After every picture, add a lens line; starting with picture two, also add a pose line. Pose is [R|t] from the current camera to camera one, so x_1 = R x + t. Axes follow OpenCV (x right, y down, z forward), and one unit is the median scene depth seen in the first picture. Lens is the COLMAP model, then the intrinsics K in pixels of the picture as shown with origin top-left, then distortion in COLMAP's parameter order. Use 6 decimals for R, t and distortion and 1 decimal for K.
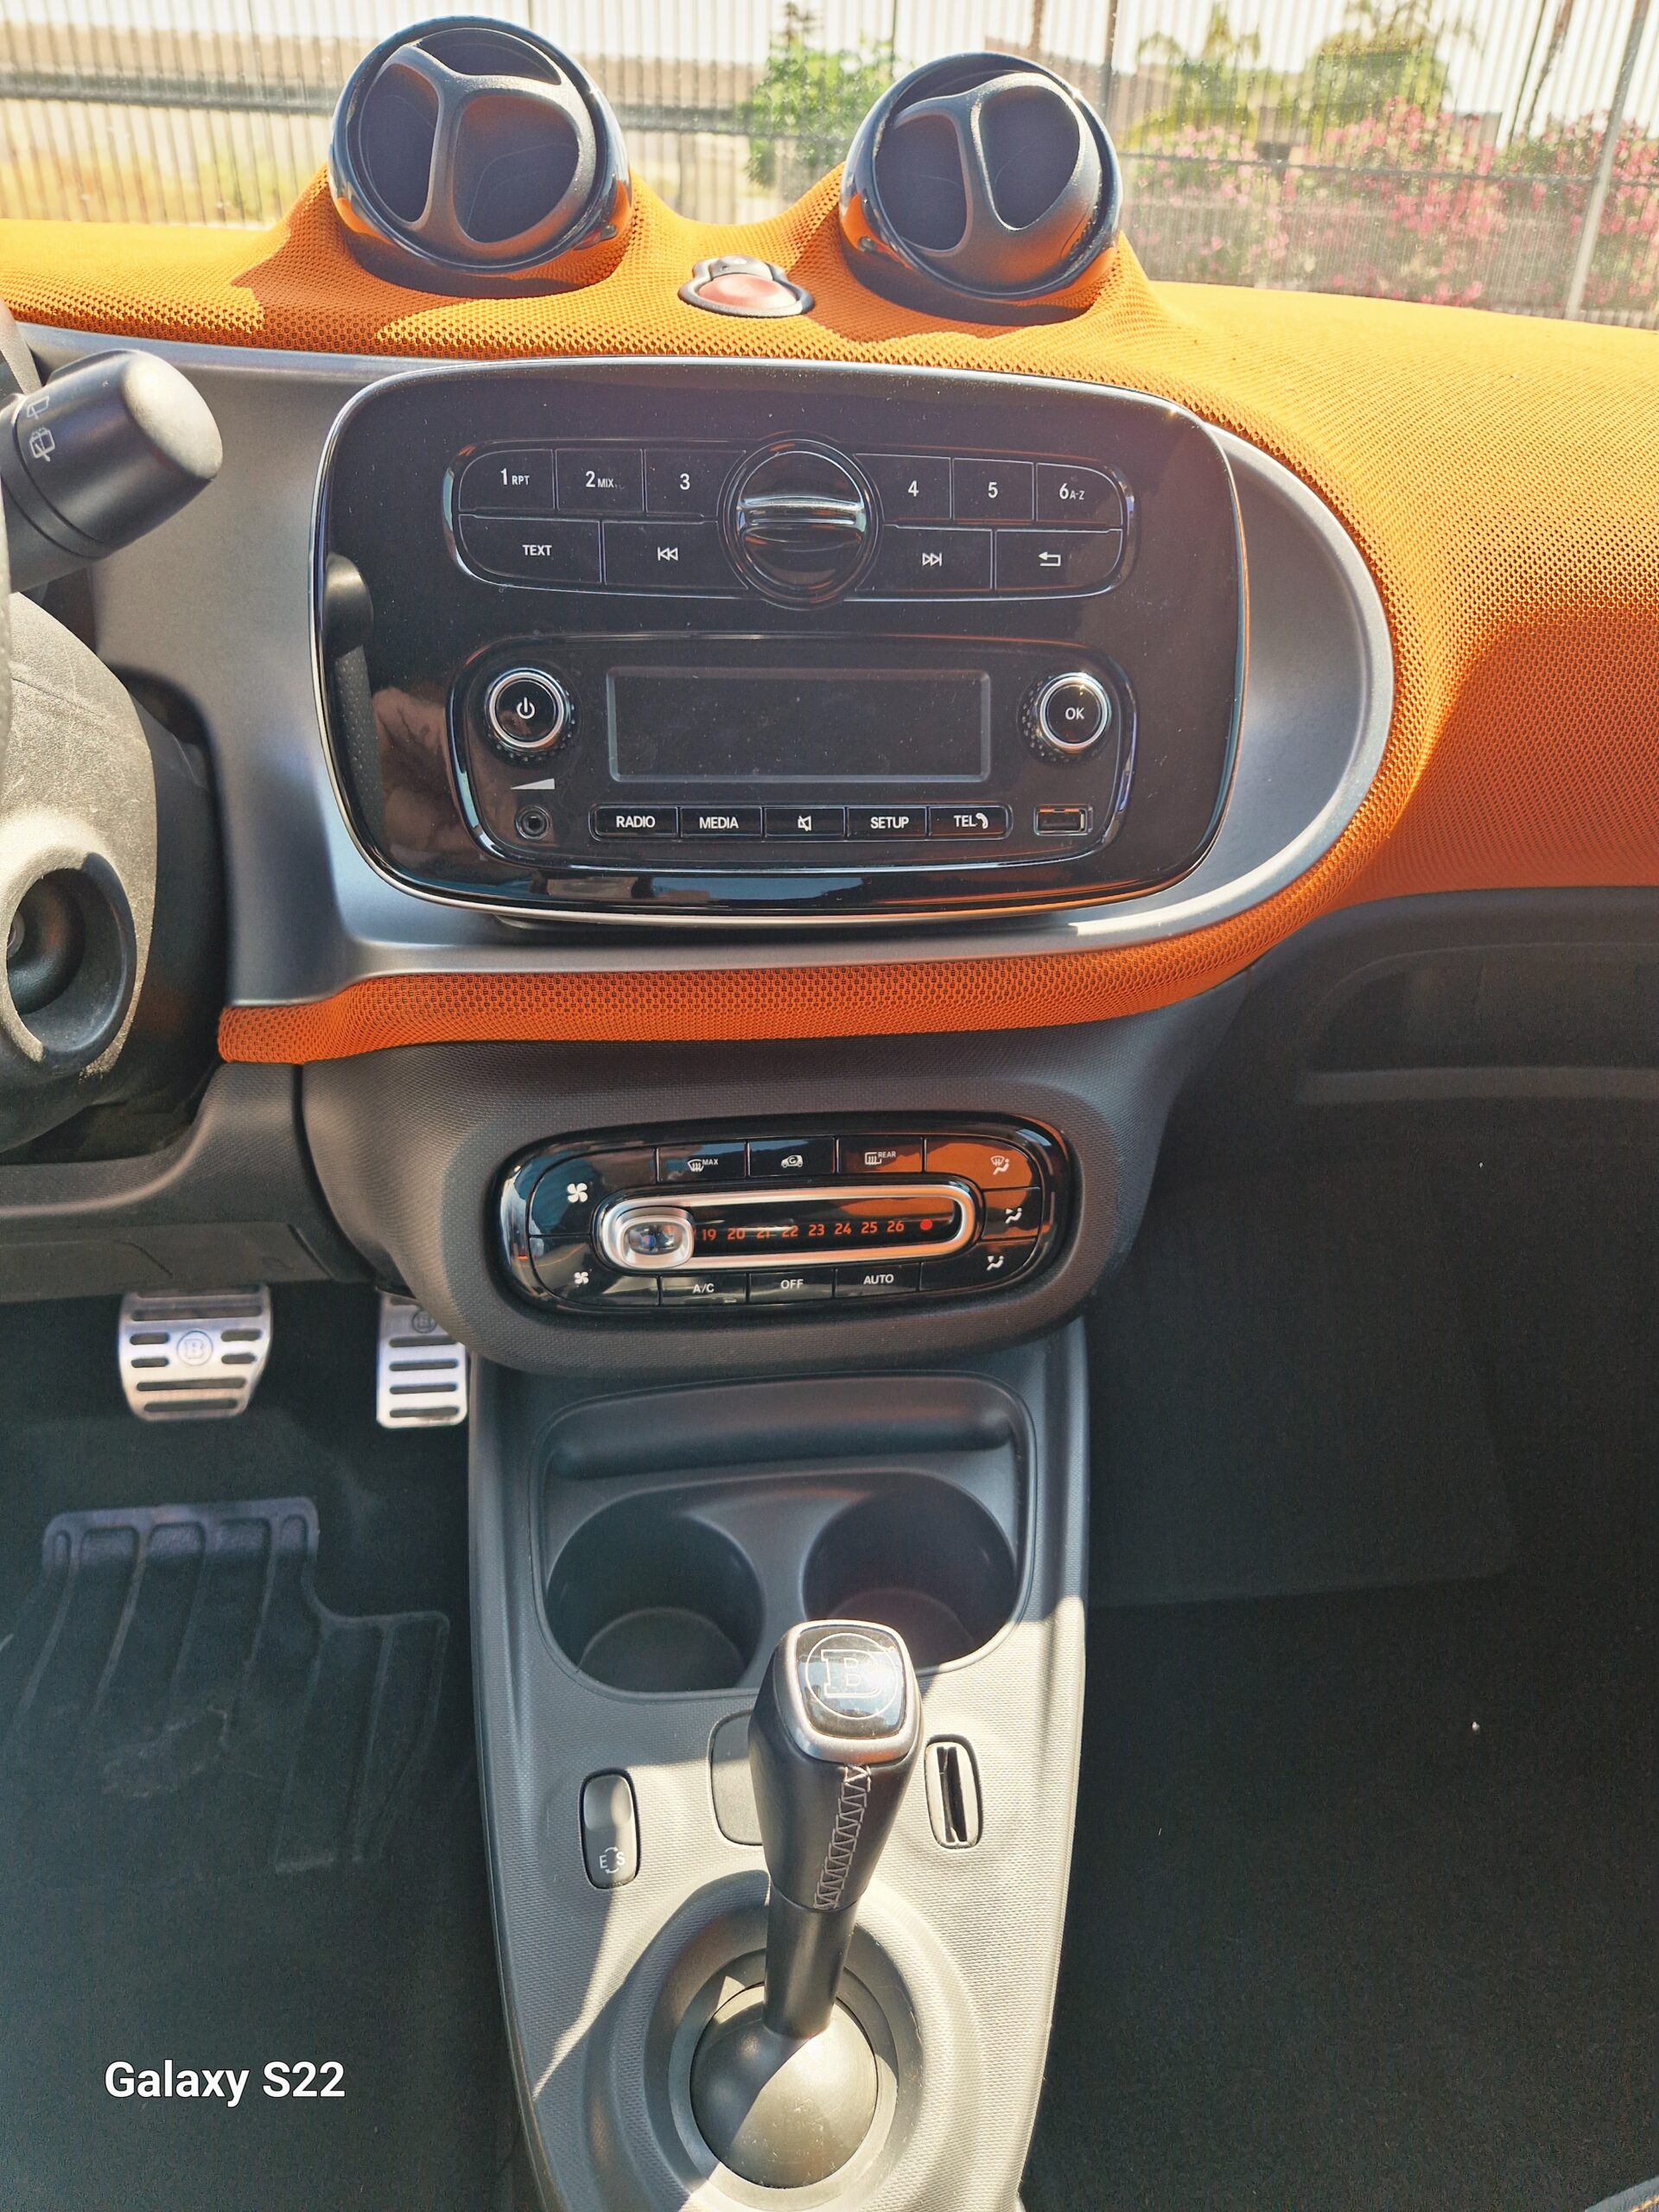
lens RADIAL K [[1586.0, 0, 868.6], [0, 1586.0, 1106.1], [0, 0, 1]] dist [0.045333, -0.038292]
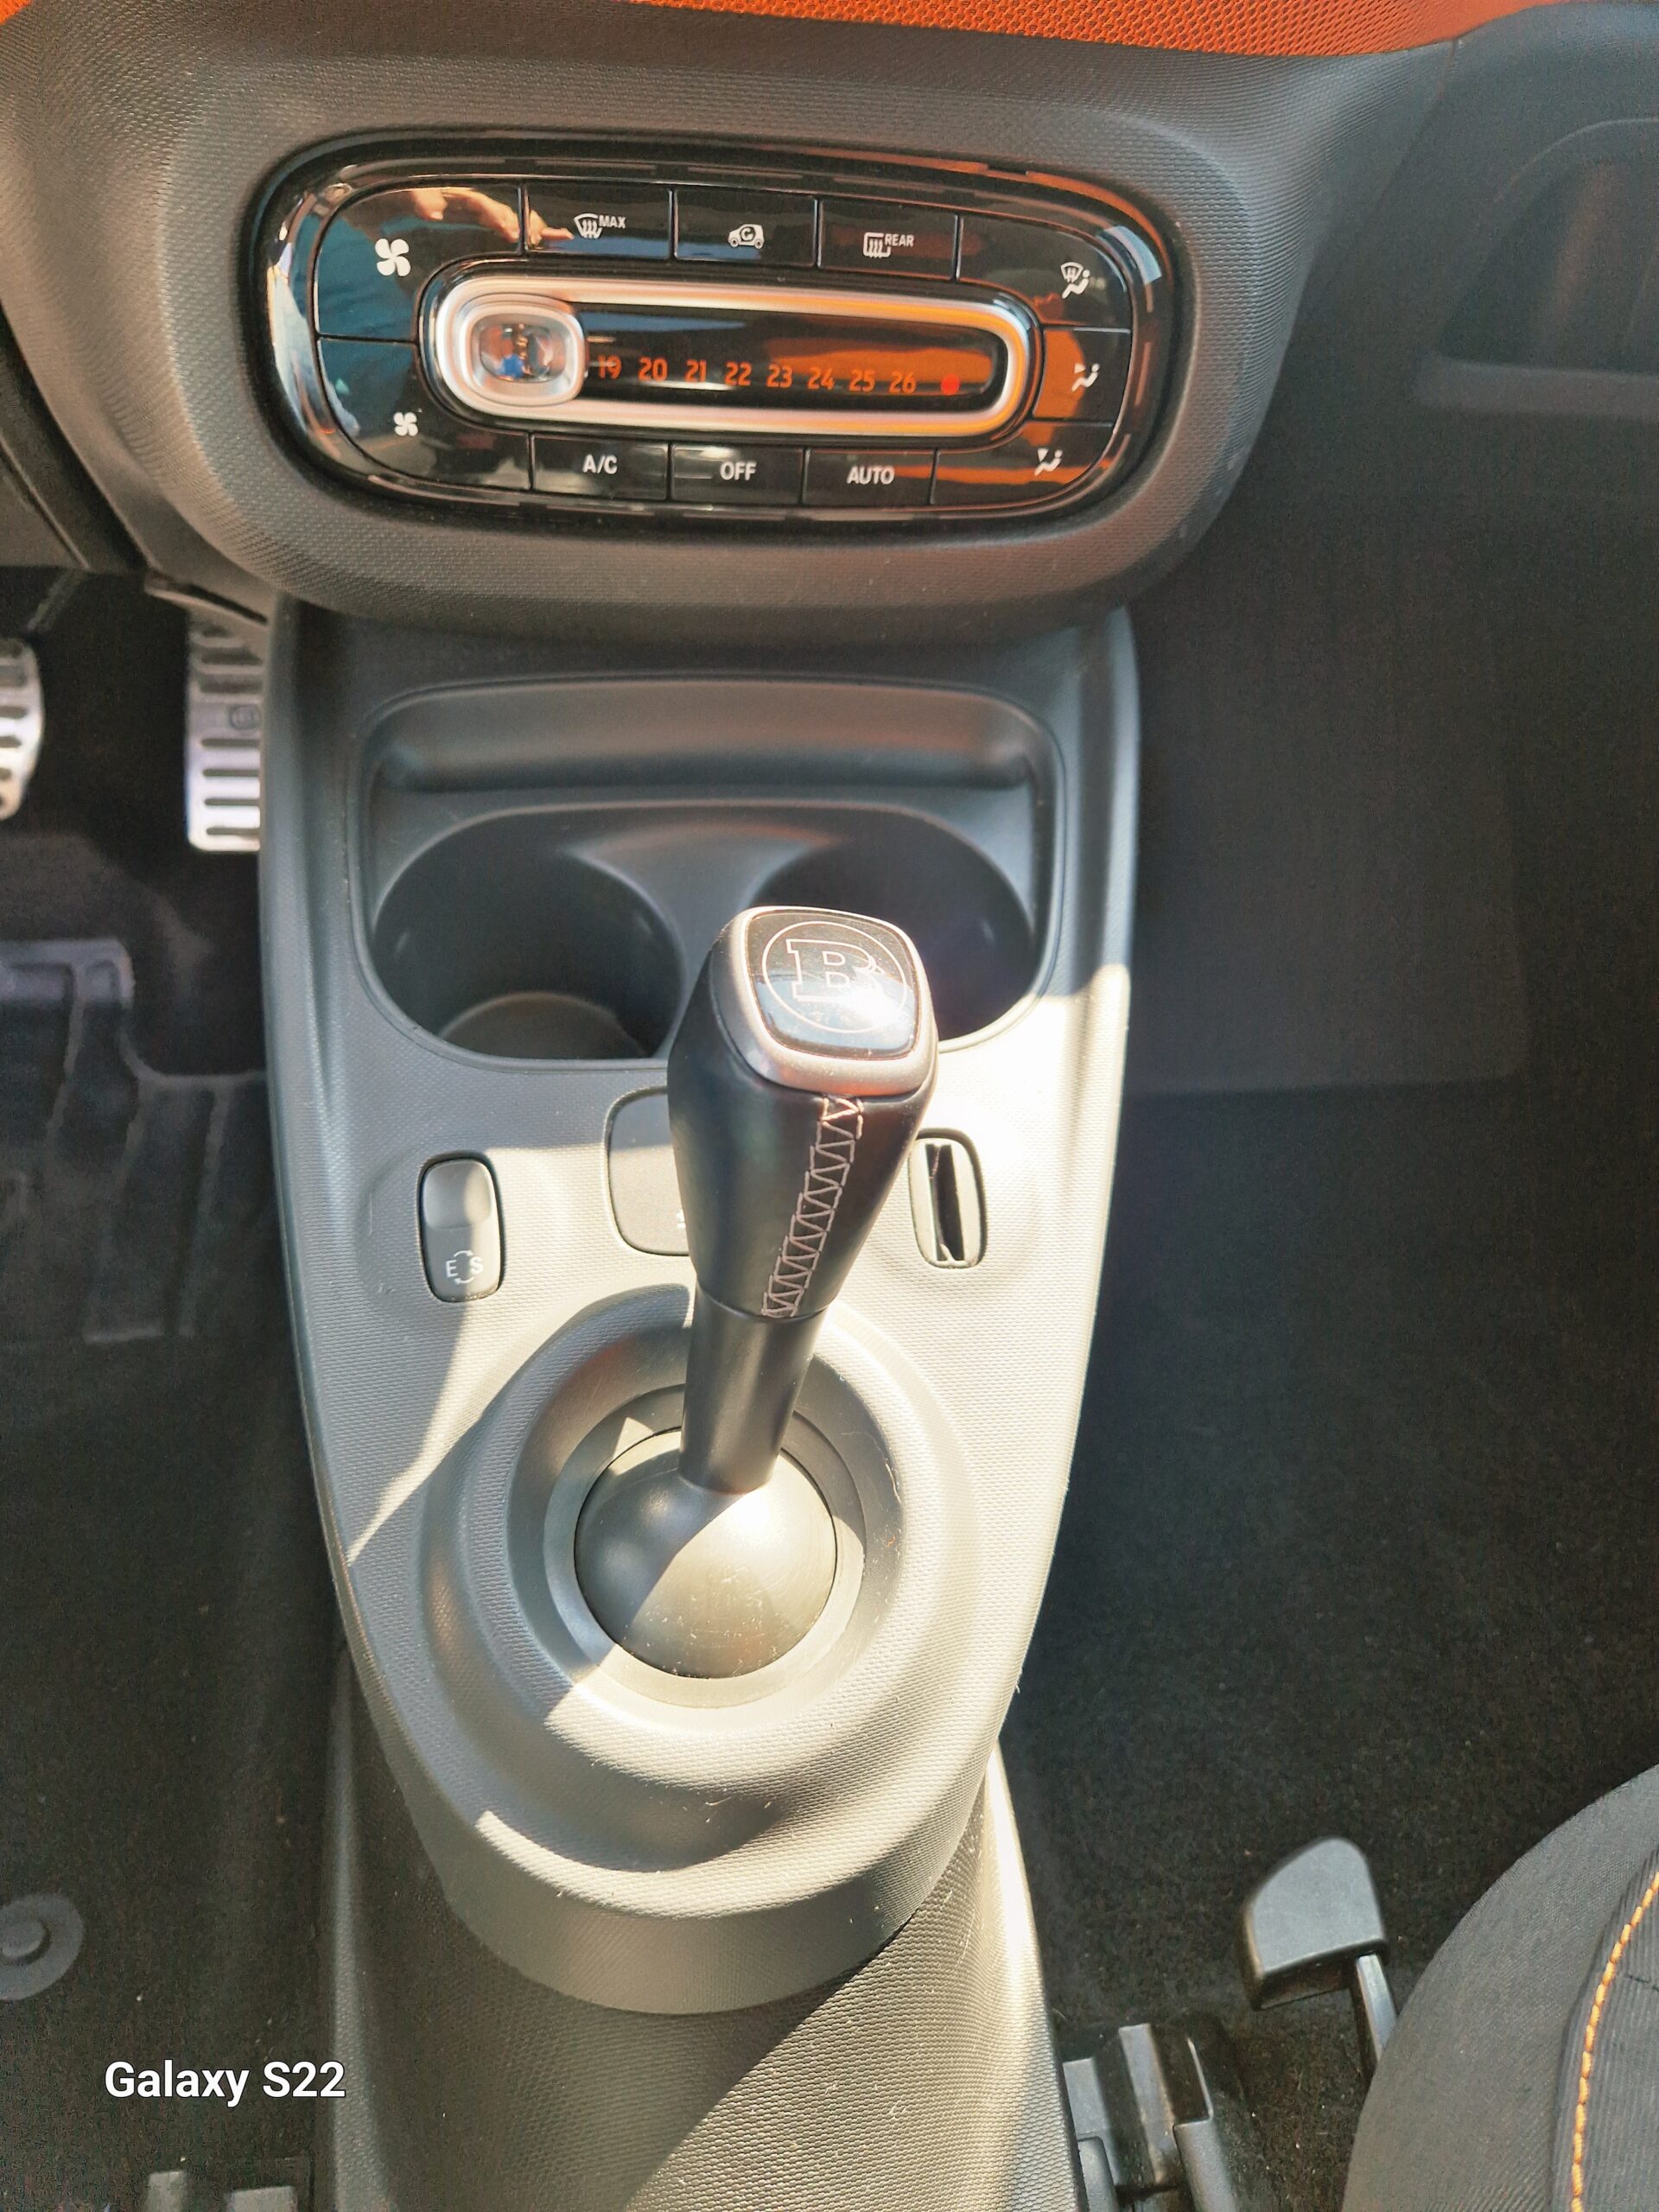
lens RADIAL K [[1586.0, 0, 868.6], [0, 1586.0, 1106.1], [0, 0, 1]] dist [0.045333, -0.038292]
pose [[0.997056, 0.035813, 0.067806, -0.032430], [-0.051567, 0.967589, 0.247210, 0.215042], [-0.056755, -0.249979, 0.966587, 0.323453]]
